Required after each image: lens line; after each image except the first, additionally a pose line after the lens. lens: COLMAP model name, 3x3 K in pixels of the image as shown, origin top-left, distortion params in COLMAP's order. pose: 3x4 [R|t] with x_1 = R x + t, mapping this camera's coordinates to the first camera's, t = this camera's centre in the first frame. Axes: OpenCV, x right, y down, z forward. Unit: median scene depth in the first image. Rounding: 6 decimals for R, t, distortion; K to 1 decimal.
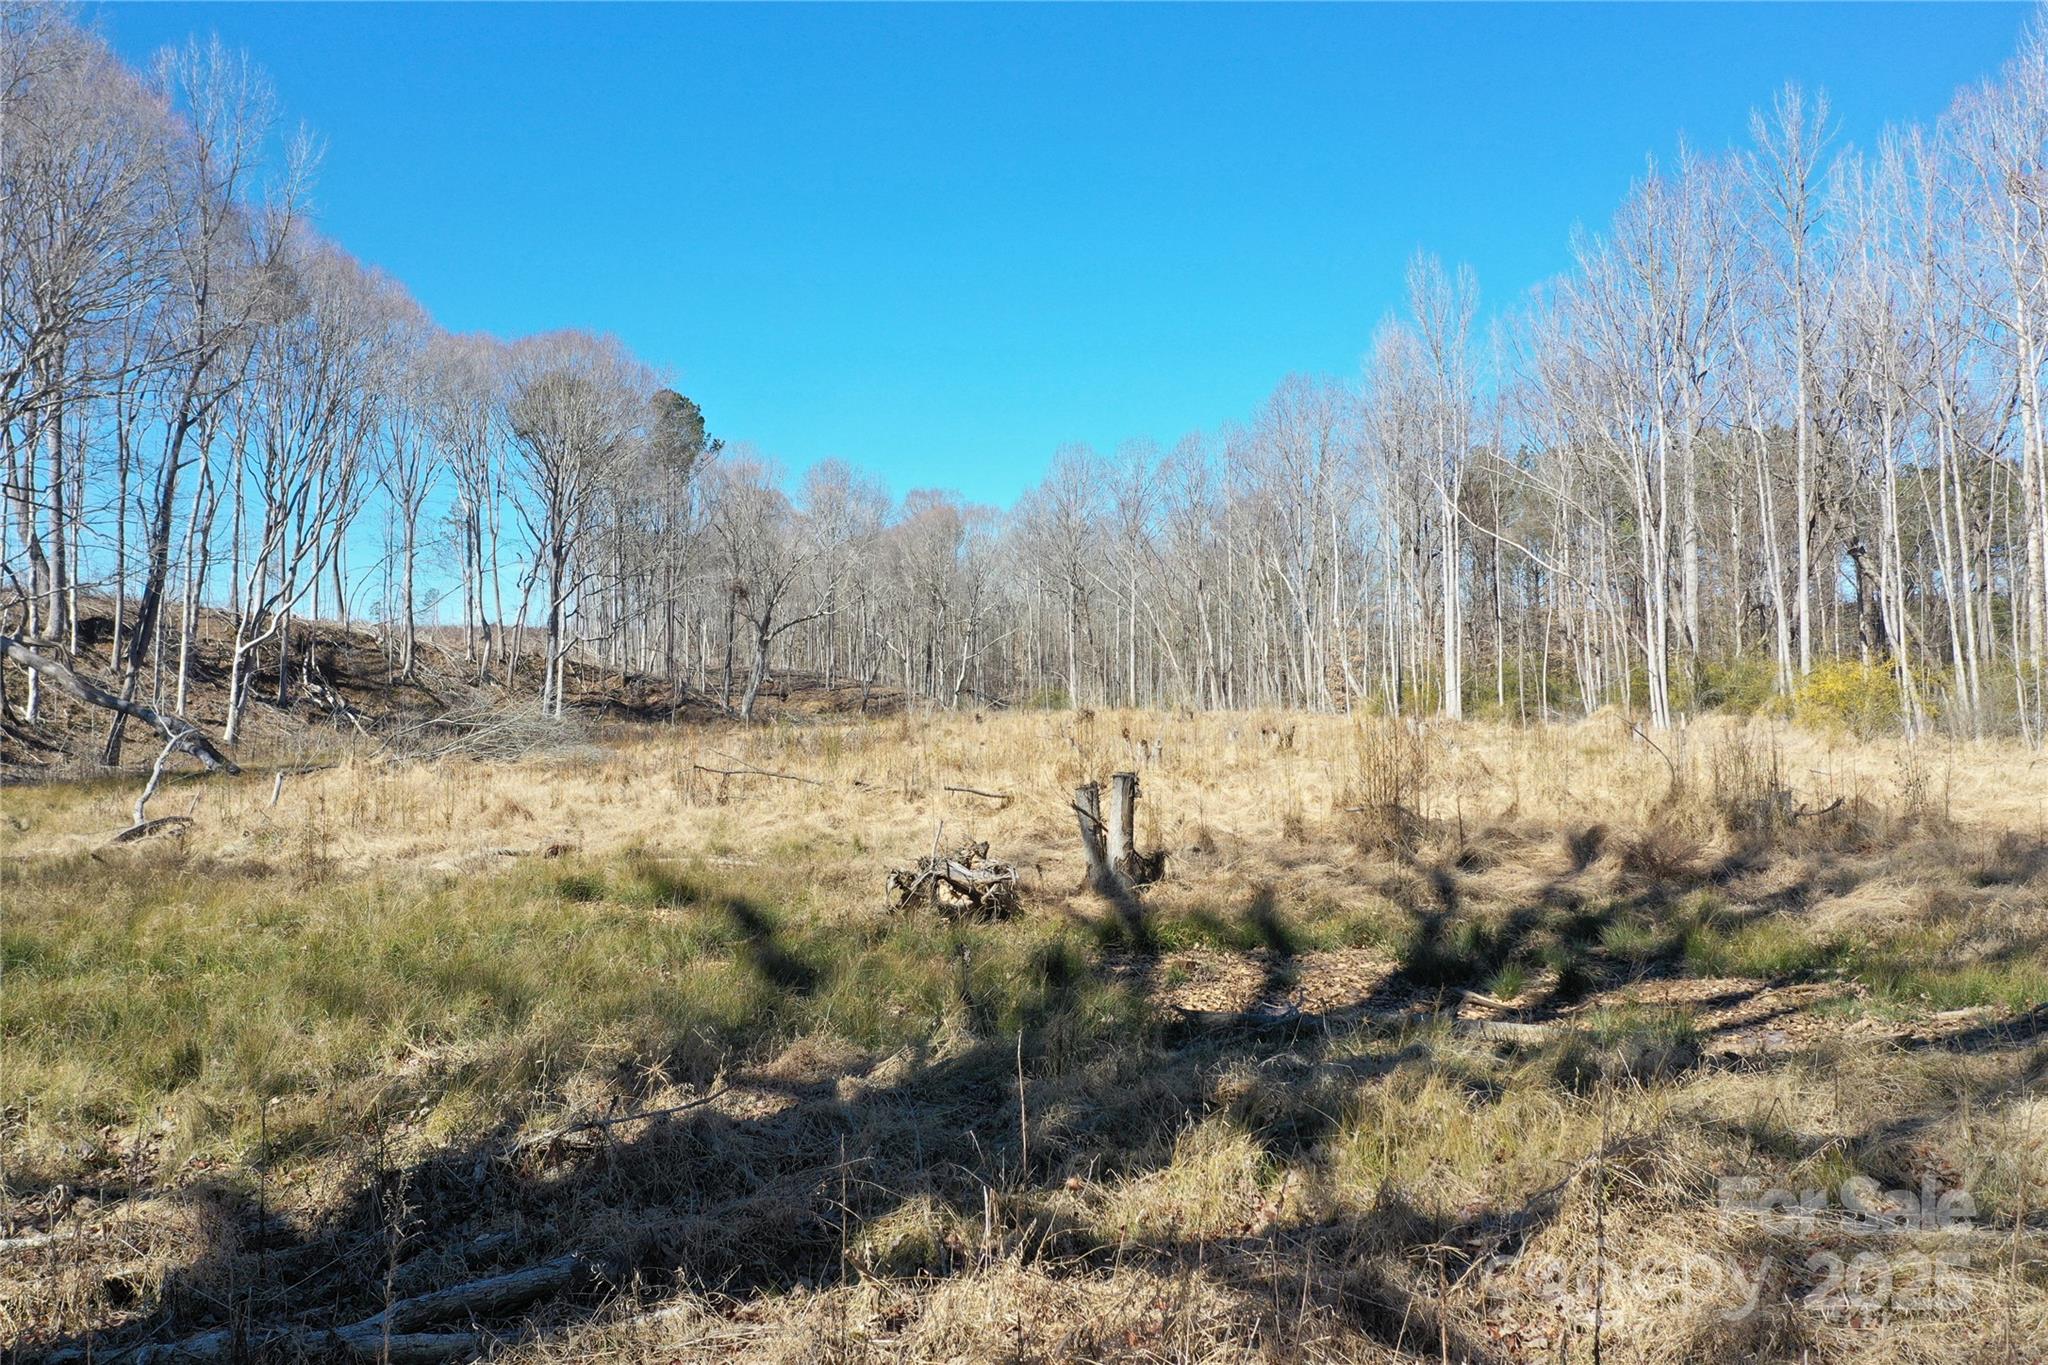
lens RADIAL K [[1635.9, 0, 1032.1], [0, 1635.9, 683.3], [0, 0, 1]] dist [0.007209, -0.000122]
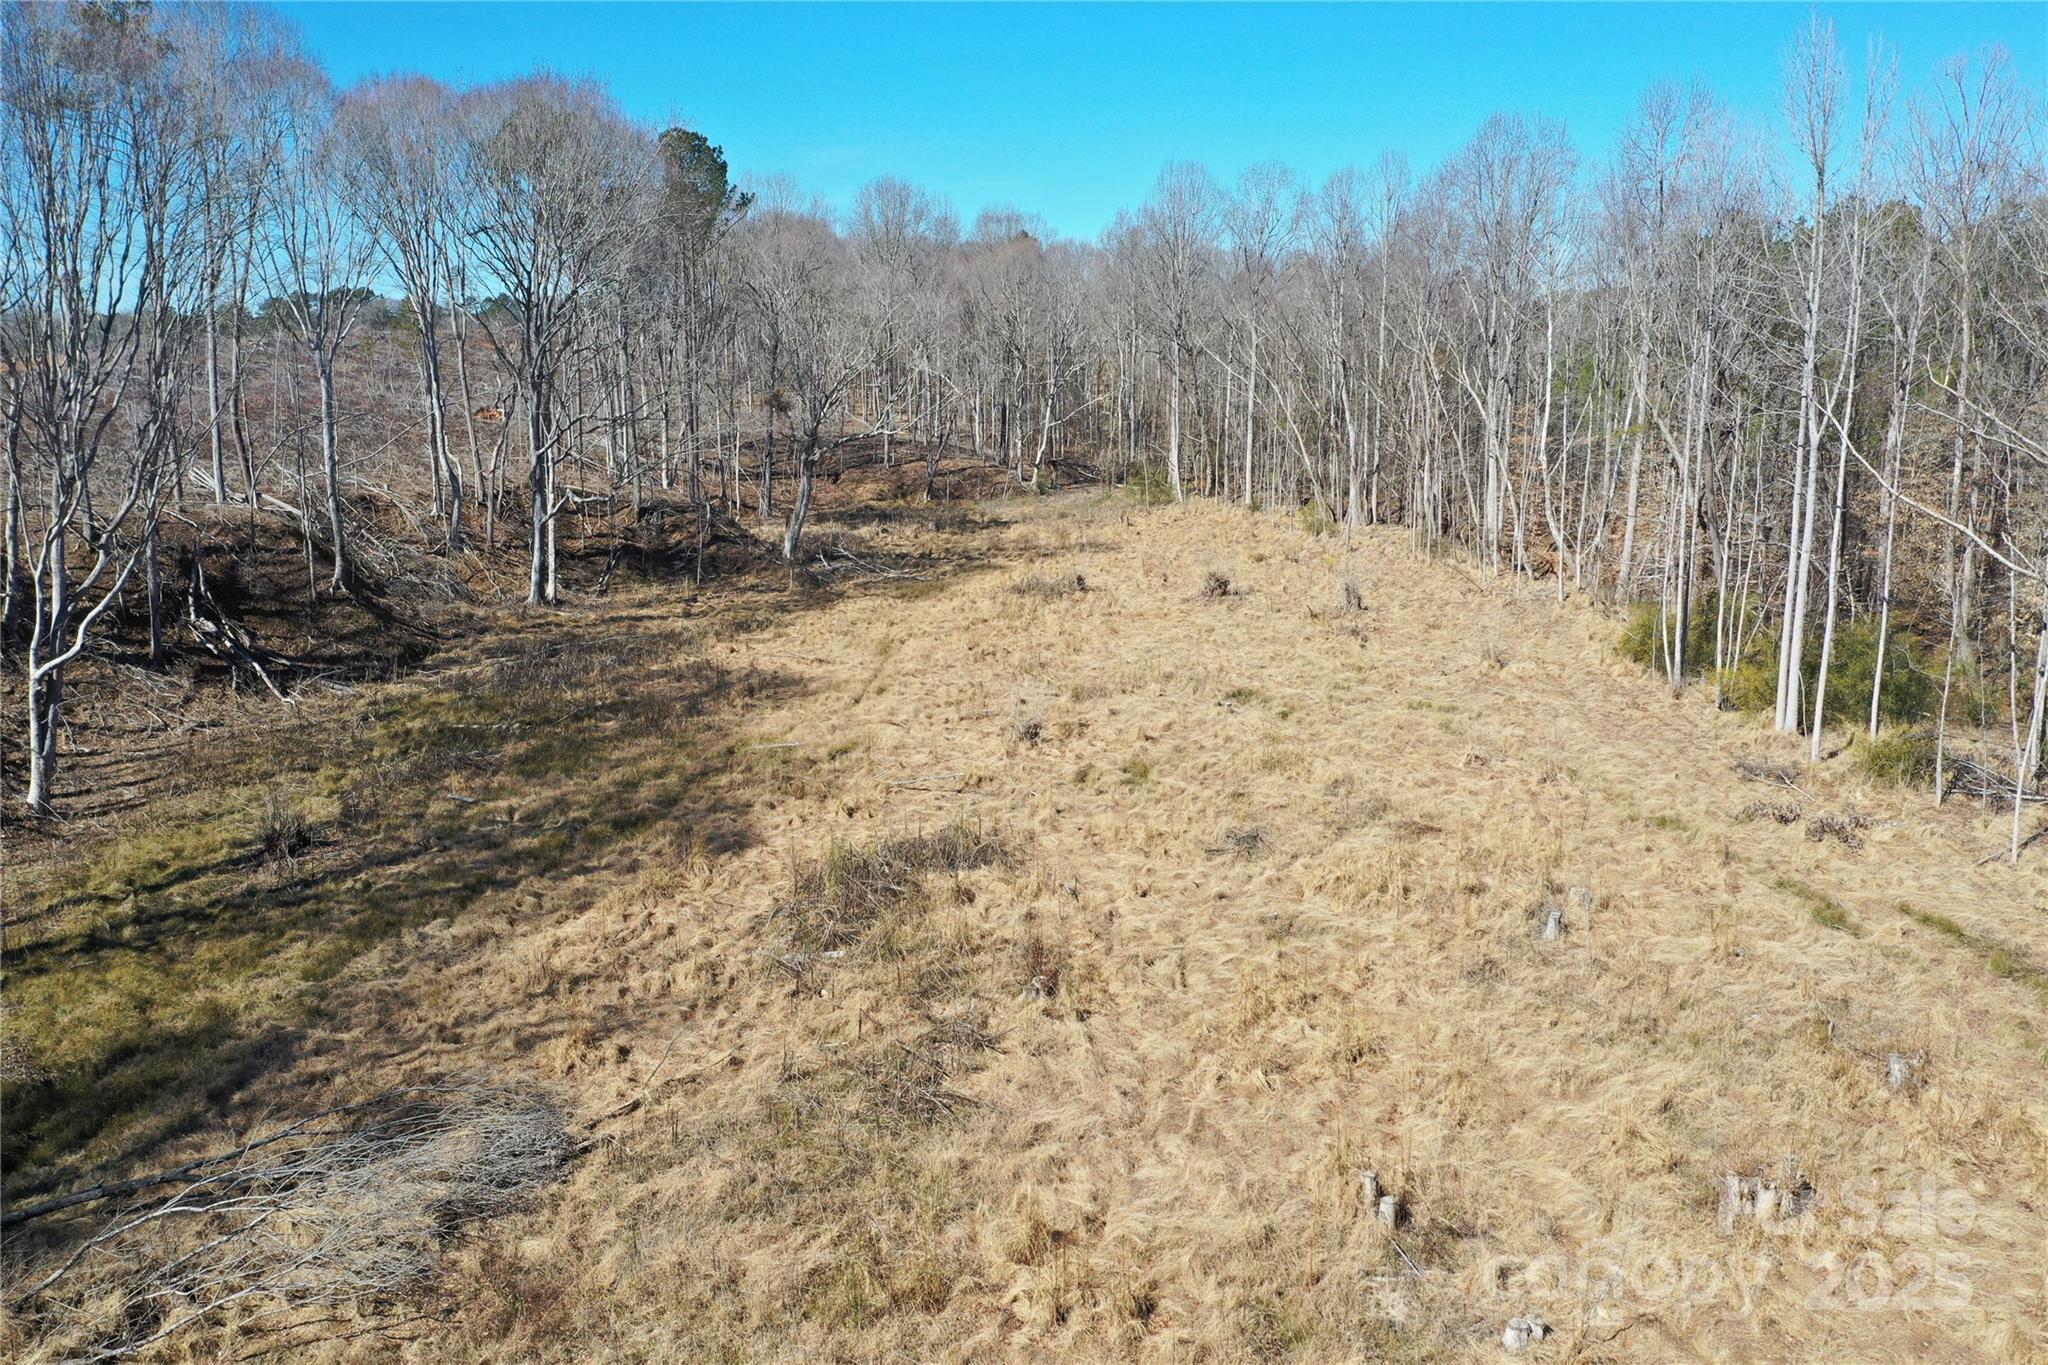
lens RADIAL K [[1635.9, 0, 1032.1], [0, 1635.9, 683.3], [0, 0, 1]] dist [0.007209, -0.000122]
pose [[0.999446, 0.012092, -0.030996, -0.032806], [-0.005195, 0.976910, 0.213586, -0.104427], [0.032863, -0.213307, 0.976432, 0.224661]]
